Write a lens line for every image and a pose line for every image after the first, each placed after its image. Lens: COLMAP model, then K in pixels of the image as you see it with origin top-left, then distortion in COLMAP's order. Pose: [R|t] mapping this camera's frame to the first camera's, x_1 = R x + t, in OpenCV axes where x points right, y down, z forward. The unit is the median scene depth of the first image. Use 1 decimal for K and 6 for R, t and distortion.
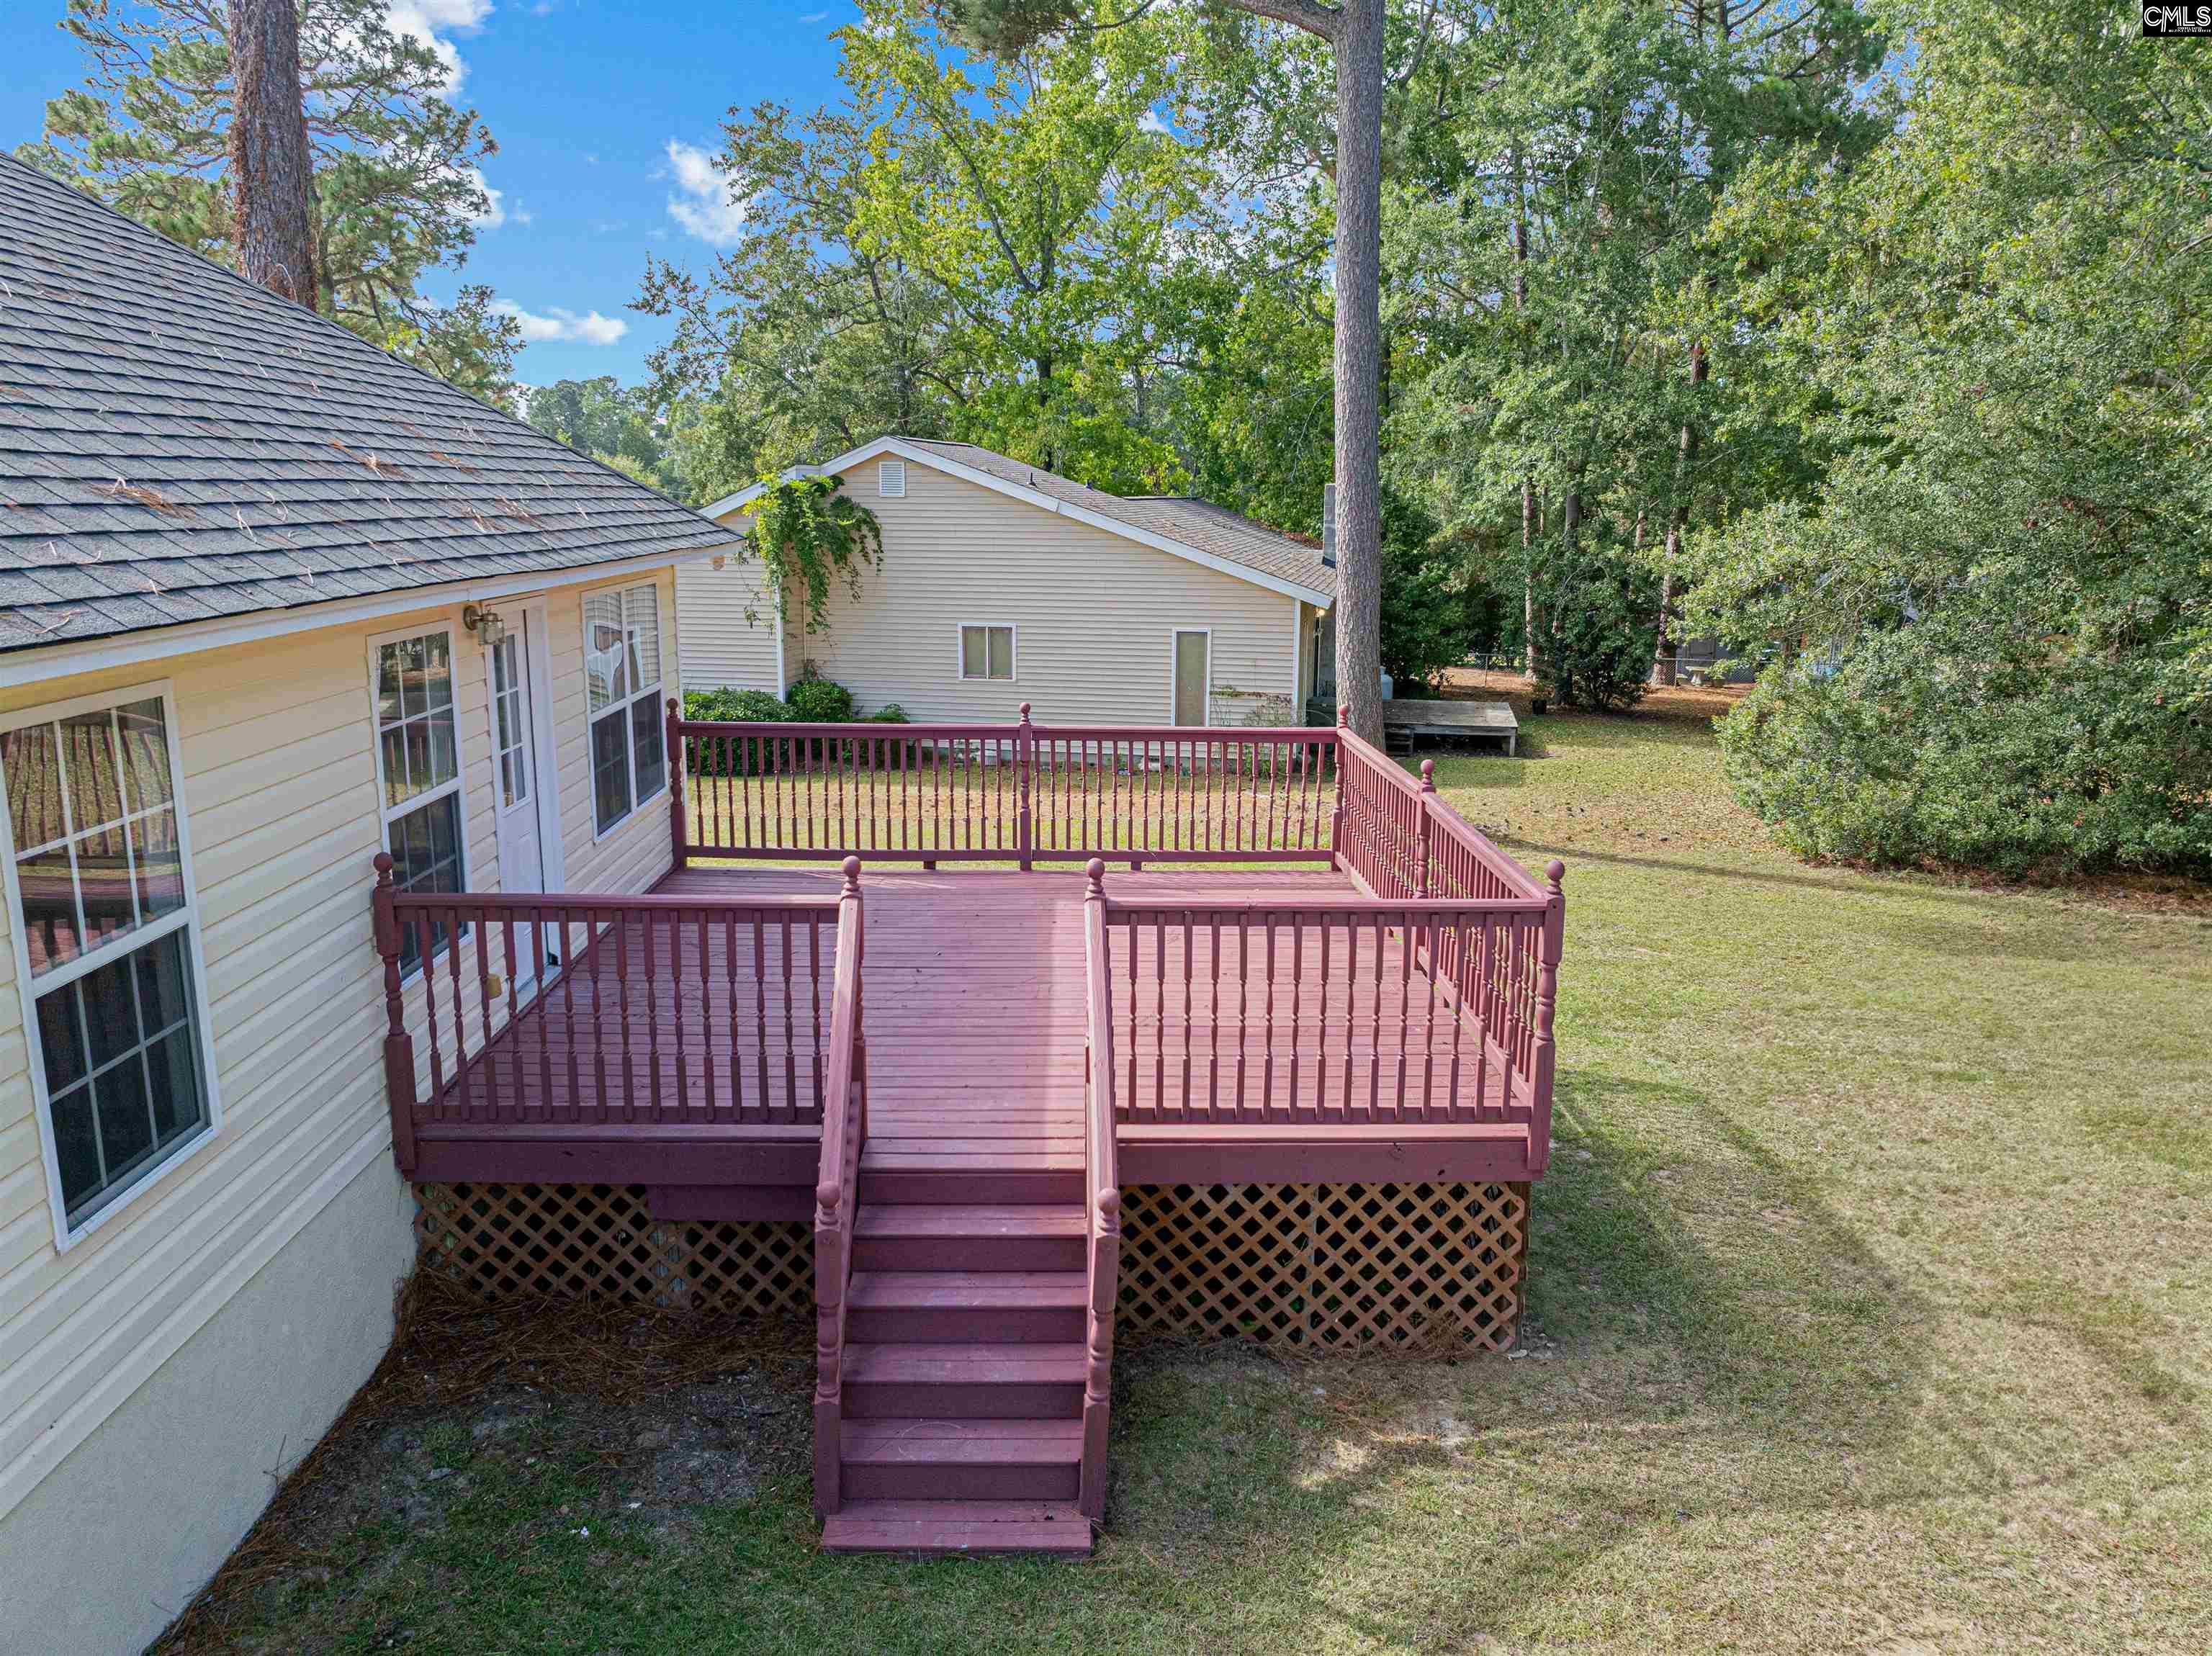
lens RADIAL K [[1563.3, 0, 1106.0], [0, 1563.3, 828.0], [0, 0, 1]] dist [-0.003001, -0.047115]
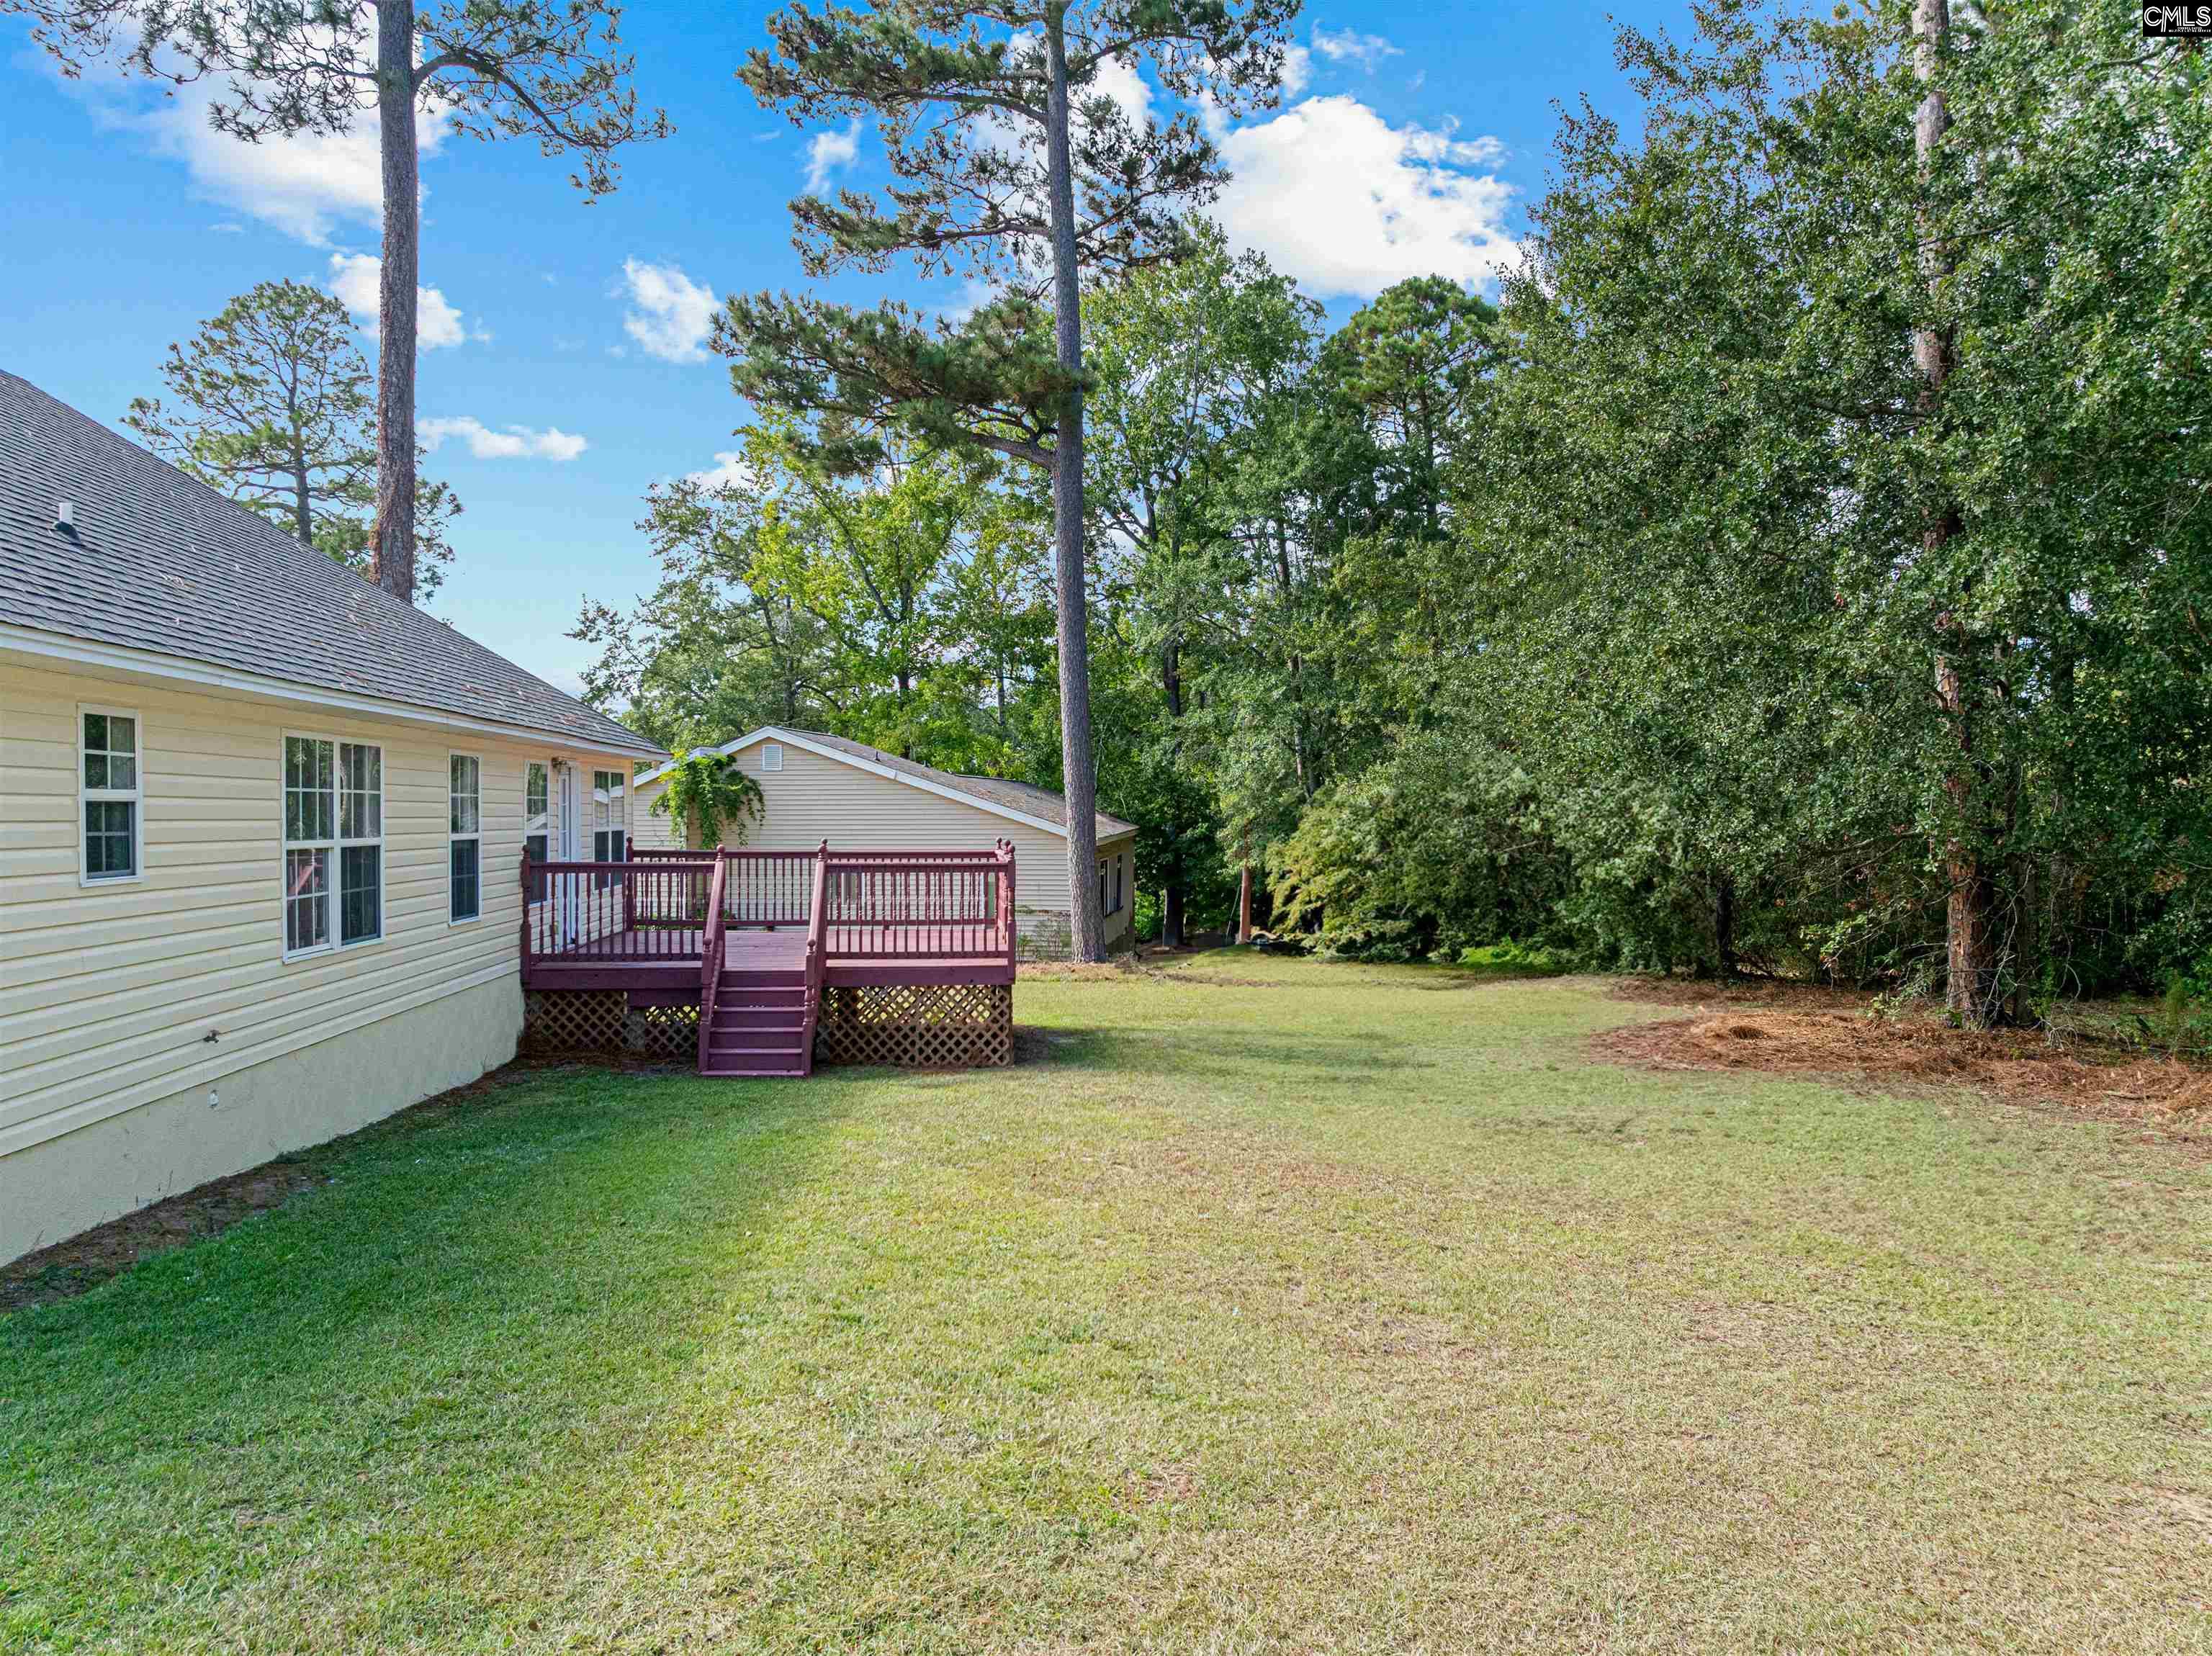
lens RADIAL K [[1568.6, 0, 1106.0], [0, 1568.6, 828.0], [0, 0, 1]] dist [0.001337, -0.000126]
pose [[0.997963, -0.010616, 0.062914, 0.045357], [0.022924, 0.979877, -0.198281, 0.078328], [-0.059543, 0.199320, 0.978124, -0.230341]]
